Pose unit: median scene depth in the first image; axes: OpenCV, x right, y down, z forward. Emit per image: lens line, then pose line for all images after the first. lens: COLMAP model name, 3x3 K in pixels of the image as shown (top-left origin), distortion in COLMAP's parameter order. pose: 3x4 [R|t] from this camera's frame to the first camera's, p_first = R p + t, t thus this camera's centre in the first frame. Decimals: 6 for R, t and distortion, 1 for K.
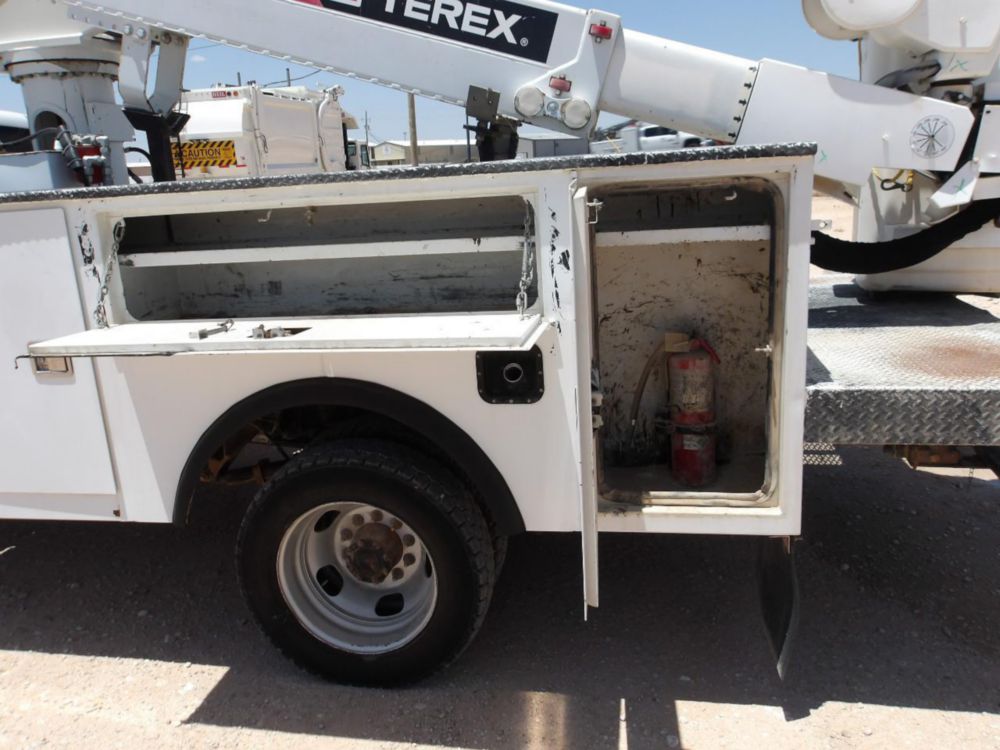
lens RADIAL K [[811.9, 0, 495.7], [0, 811.9, 372.6], [0, 0, 1]] dist [-0.006086, 0.004178]
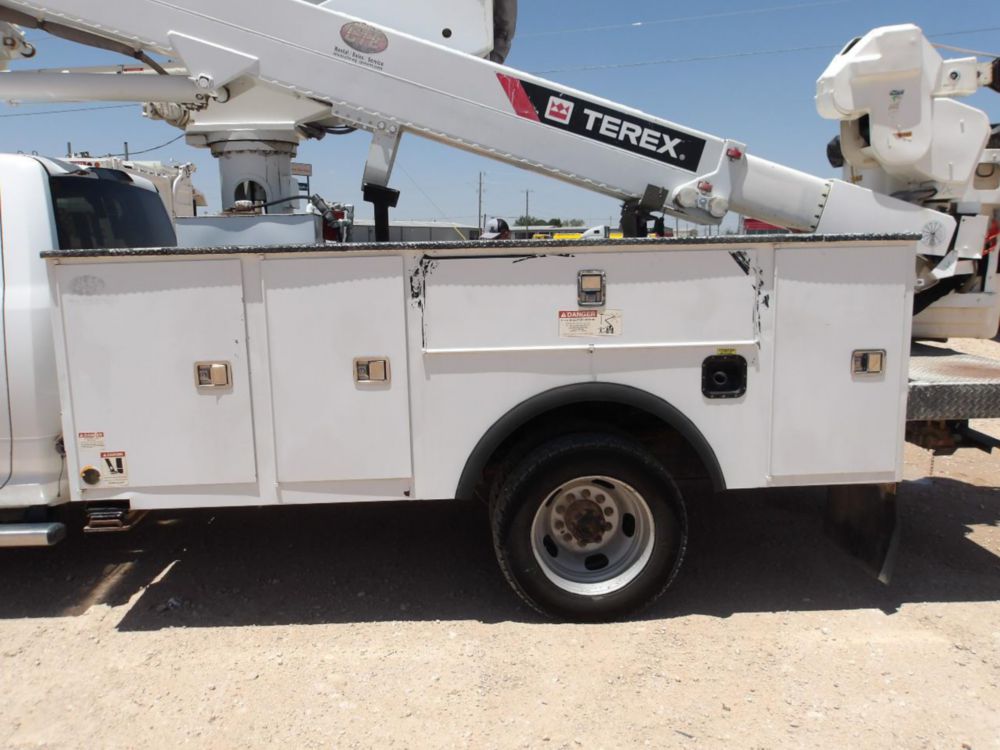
lens RADIAL K [[811.9, 0, 493.7], [0, 811.9, 374.2], [0, 0, 1]] dist [-0.006086, 0.004178]
pose [[0.972625, 0.005095, 0.232325, -0.626209], [0.018448, 0.994911, -0.099051, 0.114640], [-0.231647, 0.100625, 0.967582, -0.283180]]
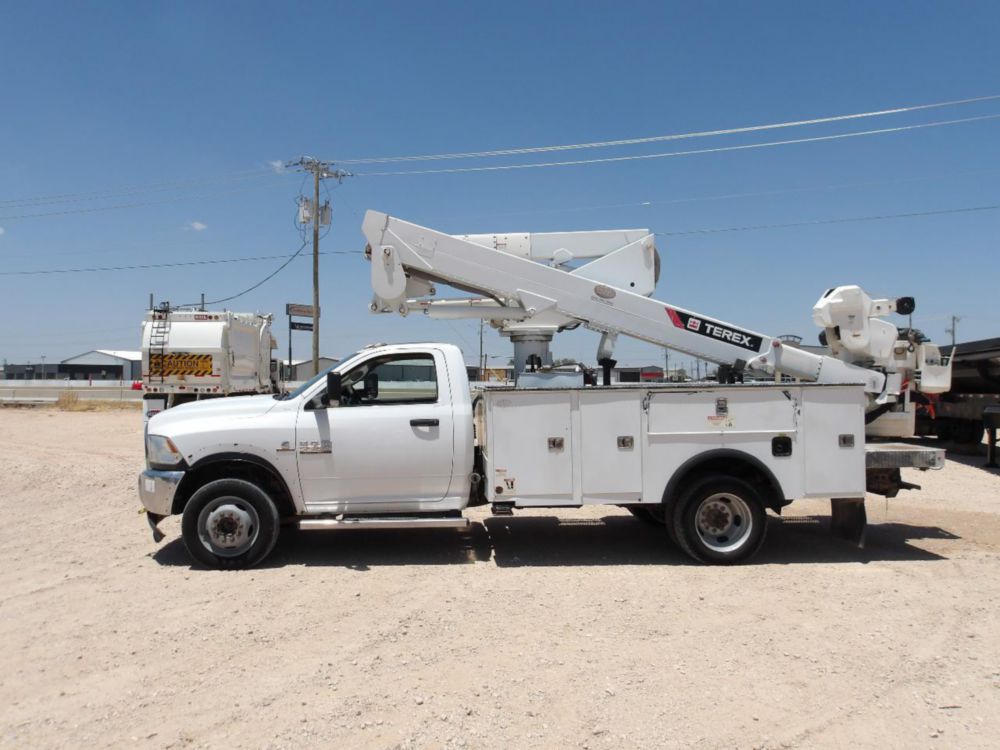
lens RADIAL K [[811.9, 0, 494.6], [0, 811.9, 372.9], [0, 0, 1]] dist [-0.006086, 0.004178]
pose [[0.969119, 0.049444, 0.241584, -1.622861], [0.017136, 0.963819, -0.266005, 0.479658], [-0.245996, 0.261930, 0.933209, -1.564635]]
